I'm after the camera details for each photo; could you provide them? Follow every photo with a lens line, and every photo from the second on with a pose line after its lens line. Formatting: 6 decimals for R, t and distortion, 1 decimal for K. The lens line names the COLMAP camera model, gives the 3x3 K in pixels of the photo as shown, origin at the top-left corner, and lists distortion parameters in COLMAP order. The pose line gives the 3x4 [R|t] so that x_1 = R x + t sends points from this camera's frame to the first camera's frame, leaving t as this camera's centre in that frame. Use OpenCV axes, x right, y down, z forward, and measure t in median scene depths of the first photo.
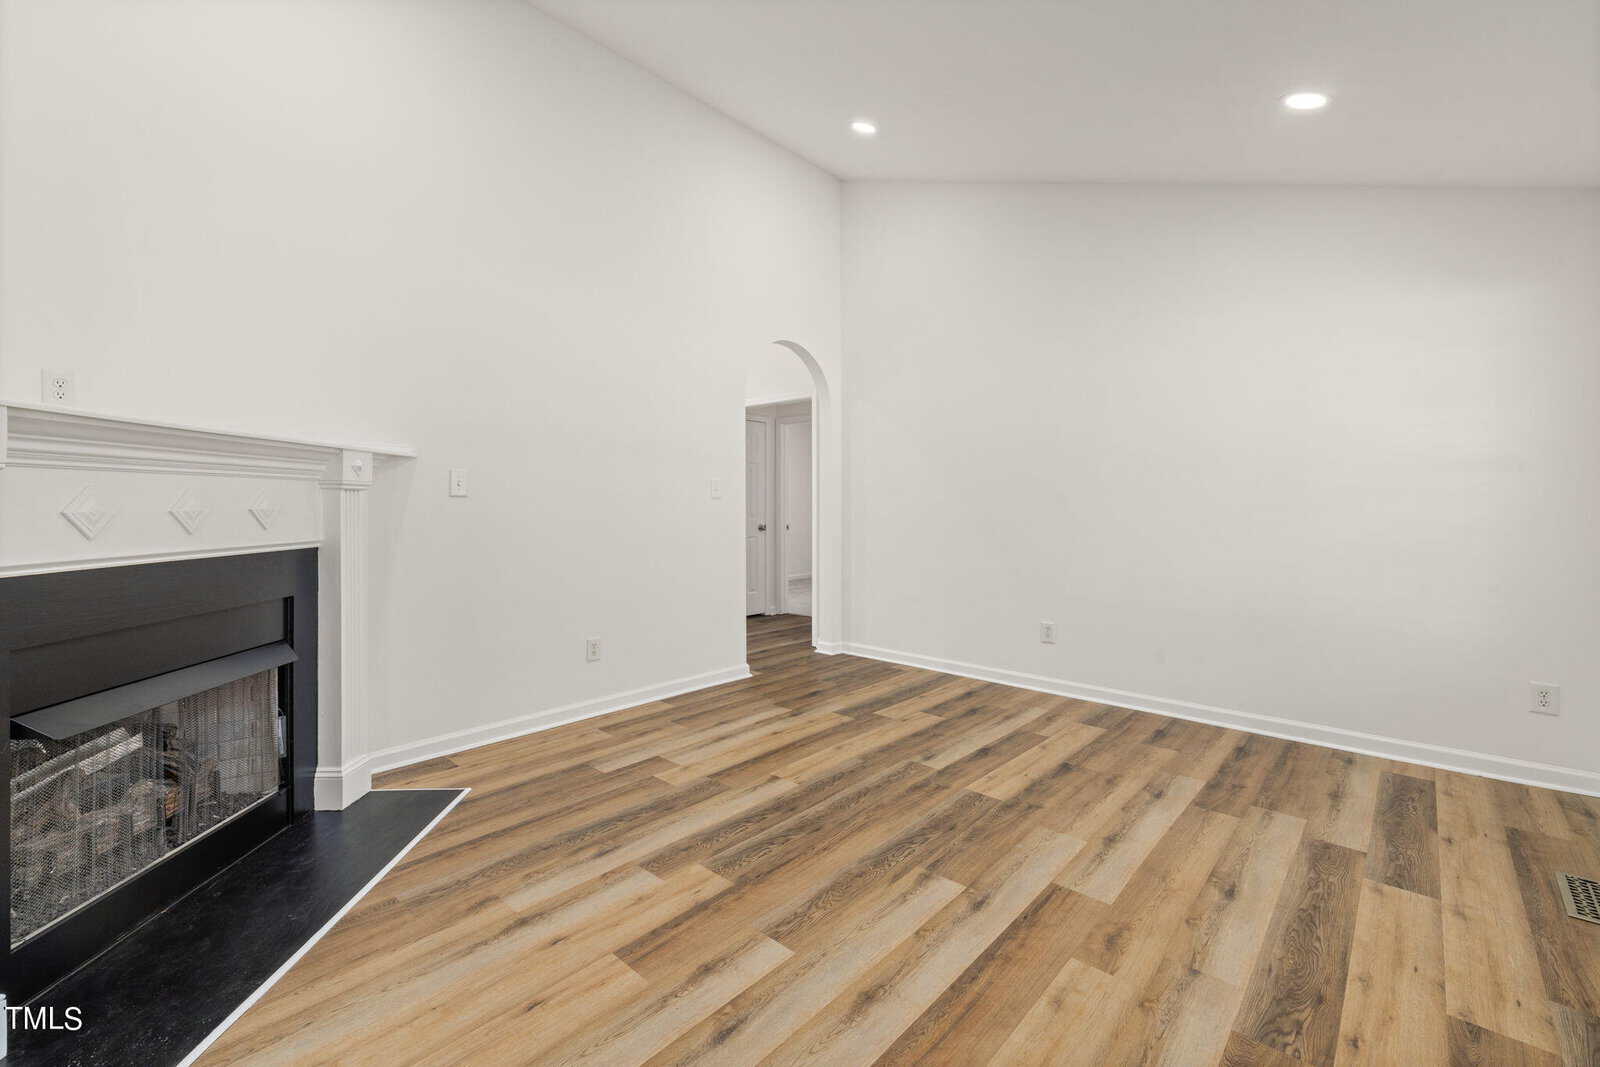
lens RADIAL K [[692.7, 0, 802.2], [0, 692.7, 507.0], [0, 0, 1]] dist [-0.002892, -0.000314]
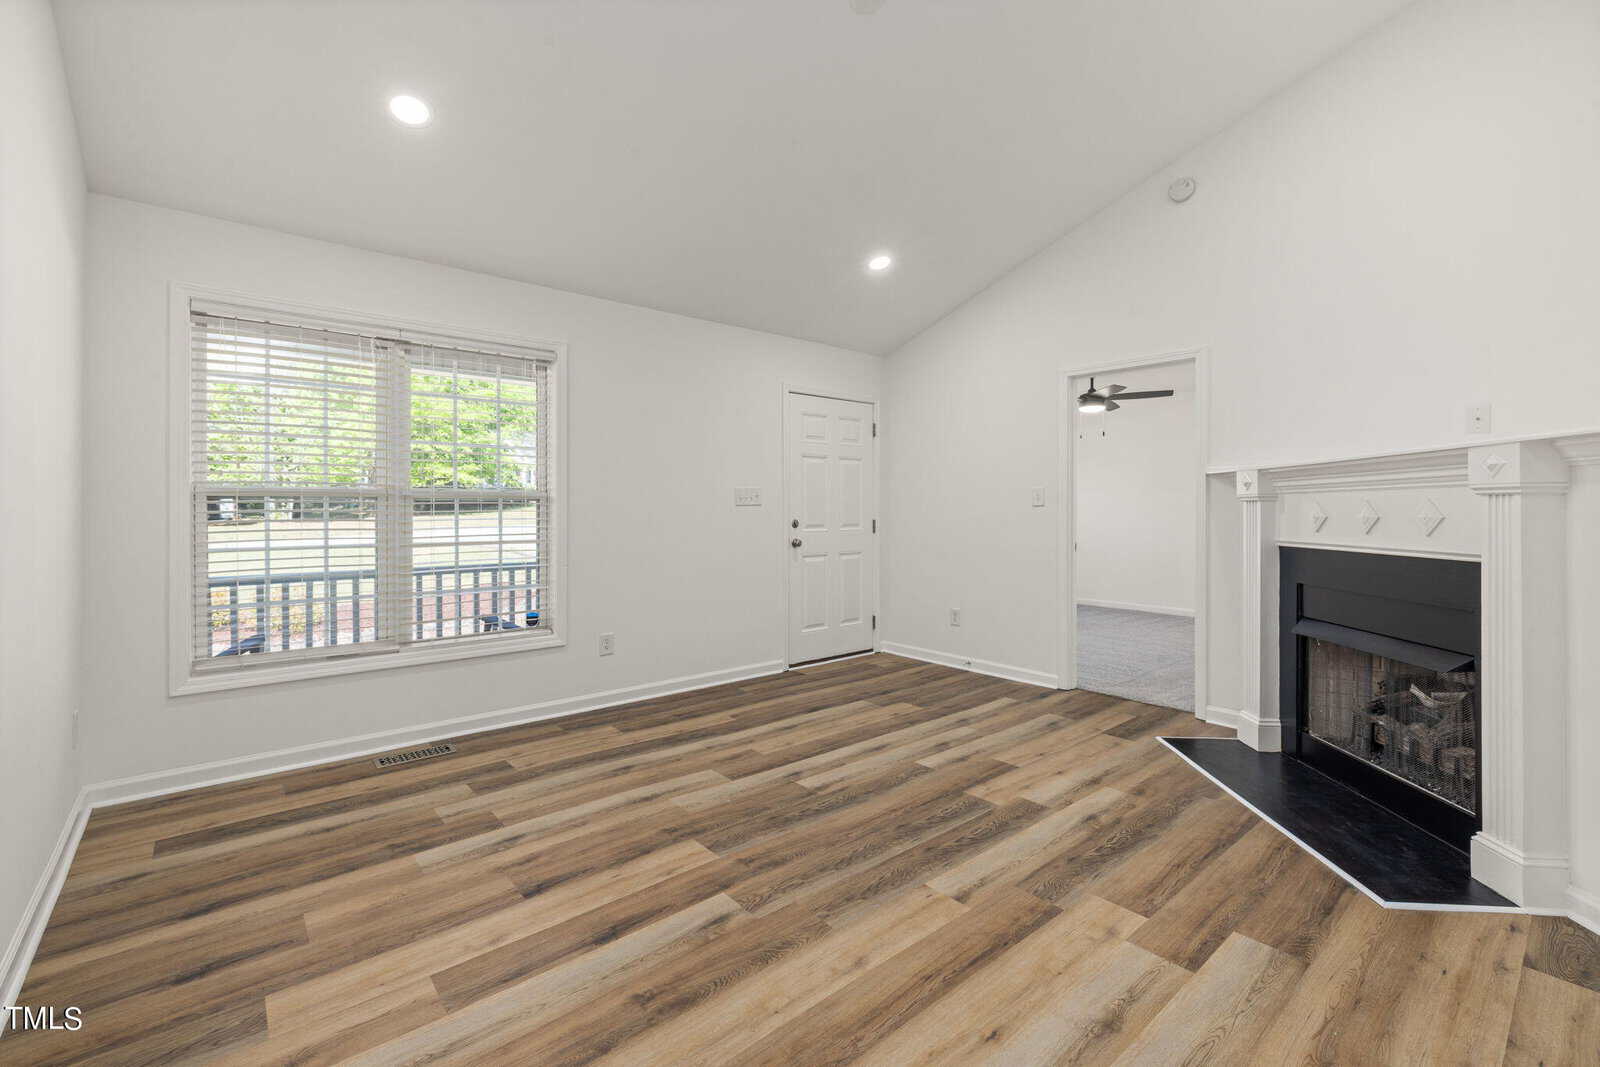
lens RADIAL K [[692.7, 0, 802.2], [0, 692.7, 507.0], [0, 0, 1]] dist [-0.002892, -0.000314]
pose [[-0.992067, -0.001620, 0.125701, 0.039488], [-0.001852, 0.999997, -0.001722, -0.008784], [-0.125698, -0.001941, -0.992067, 2.056480]]
